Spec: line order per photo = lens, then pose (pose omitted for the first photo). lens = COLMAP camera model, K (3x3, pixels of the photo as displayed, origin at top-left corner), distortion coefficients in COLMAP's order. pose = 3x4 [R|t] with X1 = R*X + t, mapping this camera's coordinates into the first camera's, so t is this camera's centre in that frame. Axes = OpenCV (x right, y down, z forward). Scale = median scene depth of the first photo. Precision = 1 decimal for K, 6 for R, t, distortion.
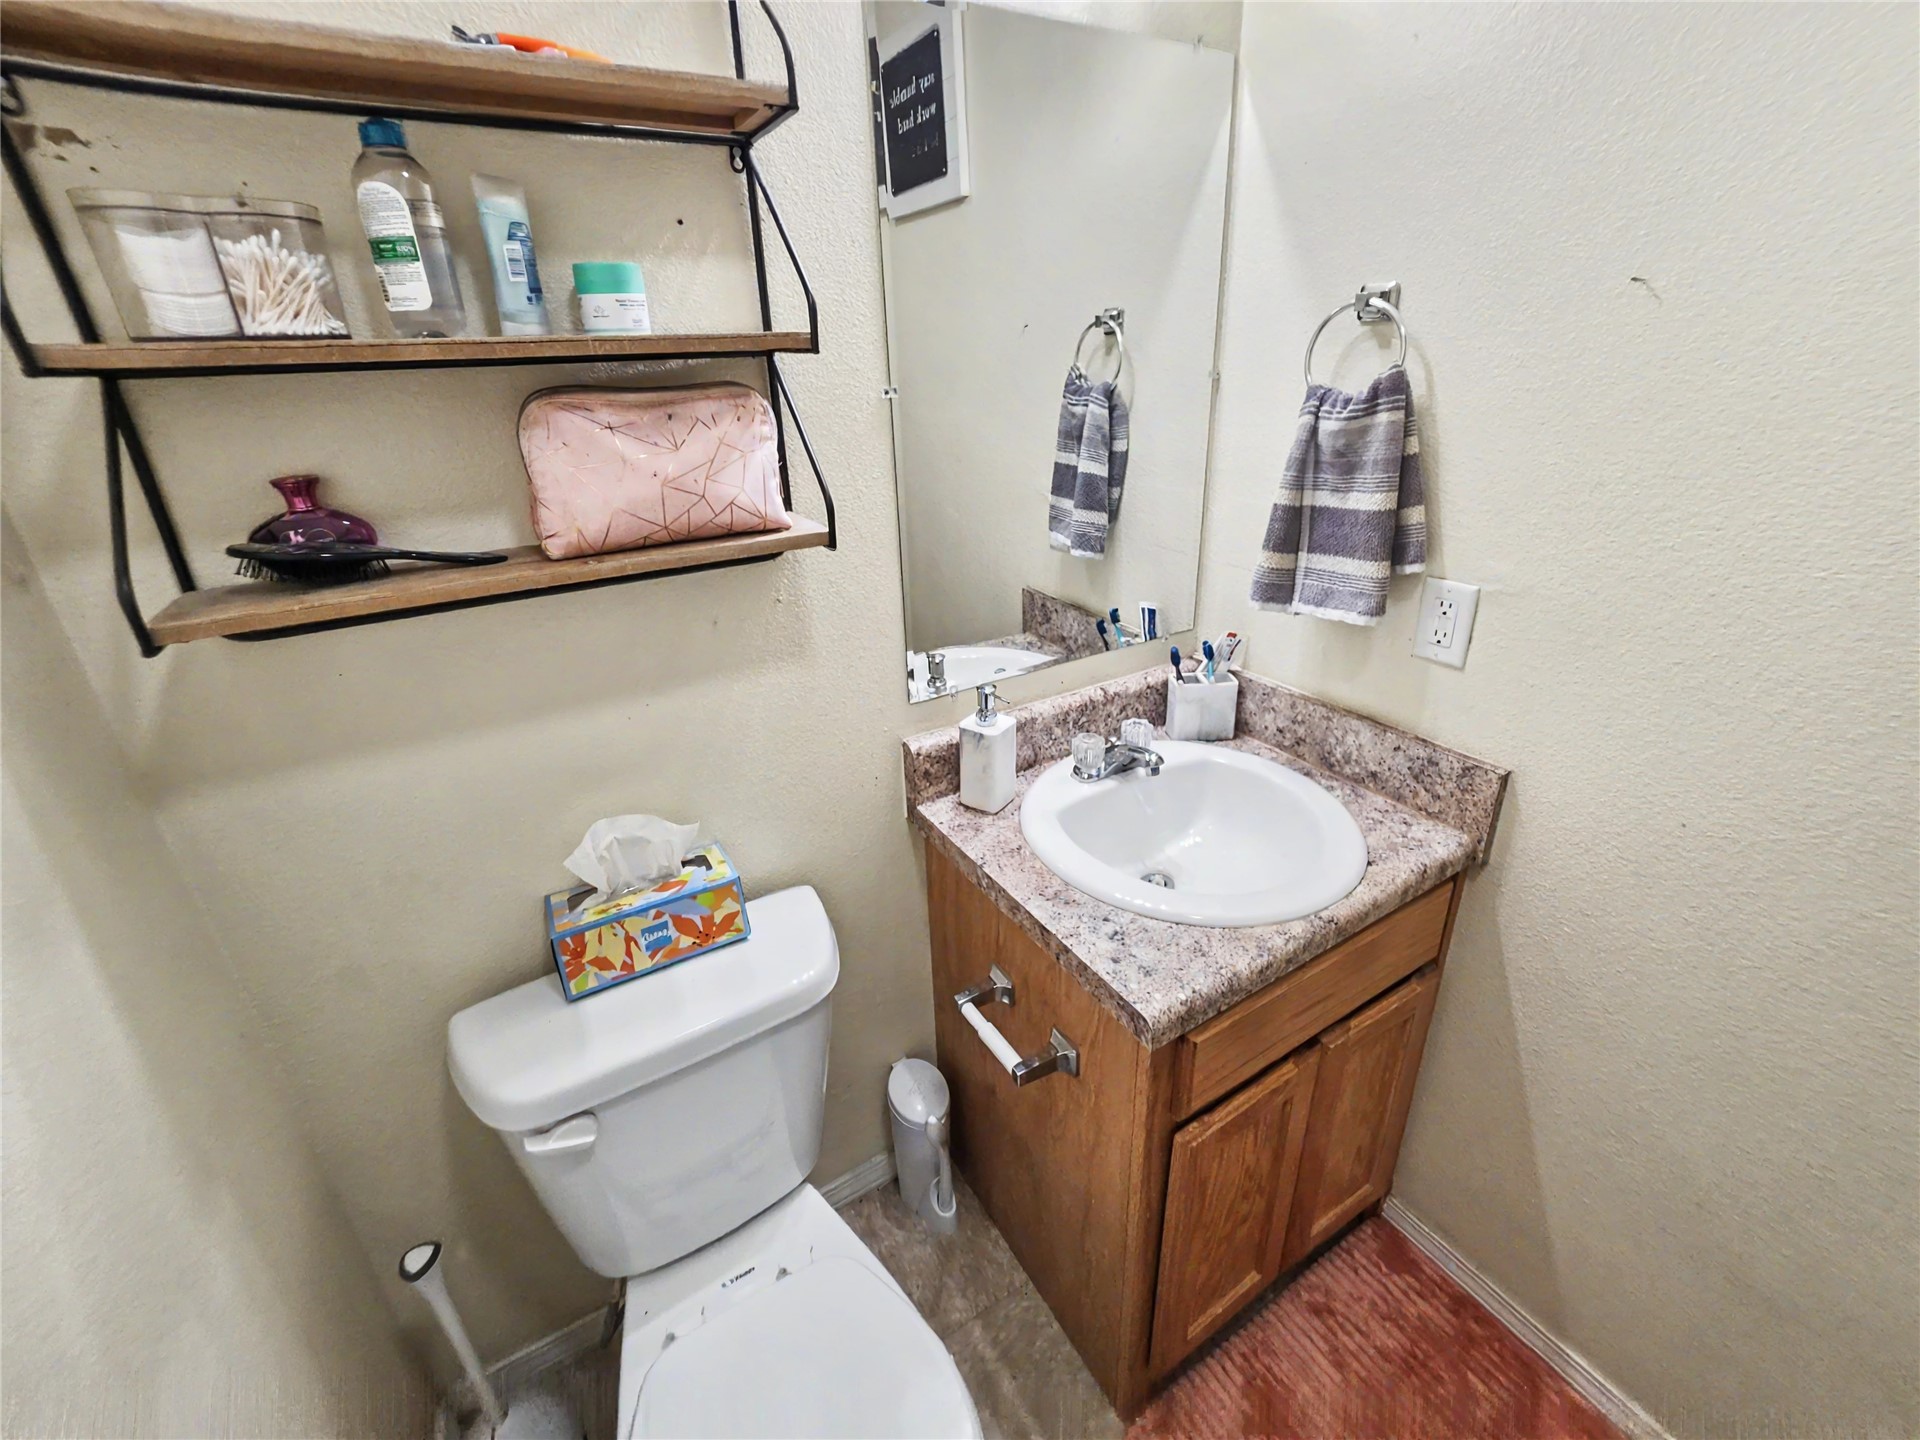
lens RADIAL K [[800.9, 0, 966.0], [0, 800.9, 662.4], [0, 0, 1]] dist [-0.003615, 0.000107]
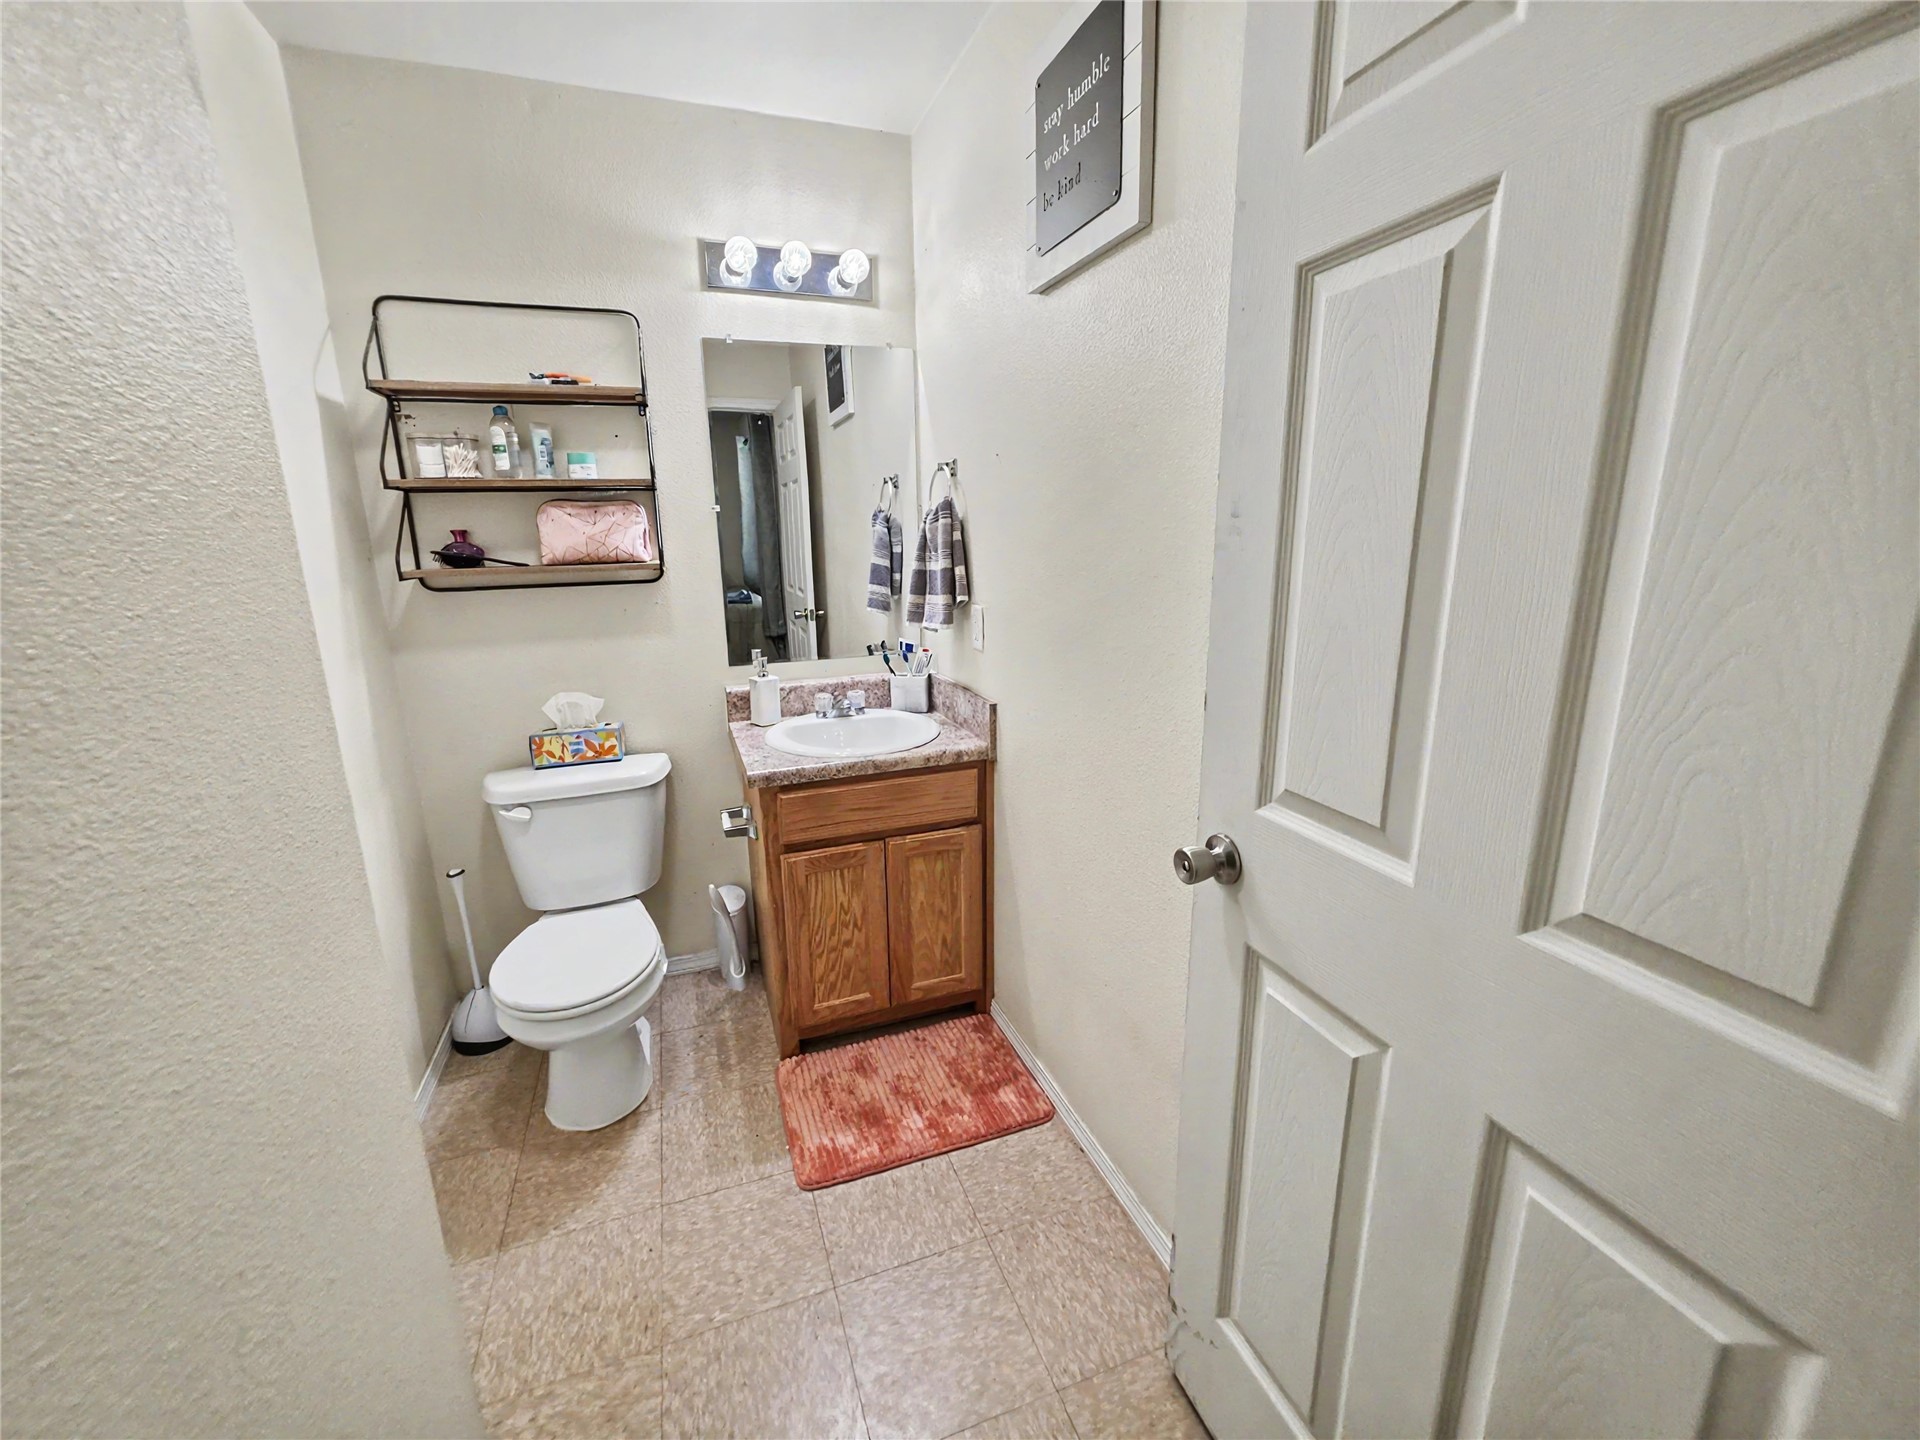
lens RADIAL K [[776.1, 0, 945.0], [0, 776.1, 710.9], [0, 0, 1]] dist [-0.007973, 0.000375]
pose [[0.975352, 0.060171, -0.212293, 1.141867], [-0.088900, 0.987719, -0.128483, 0.475906], [0.201955, 0.144189, 0.968723, -0.935830]]
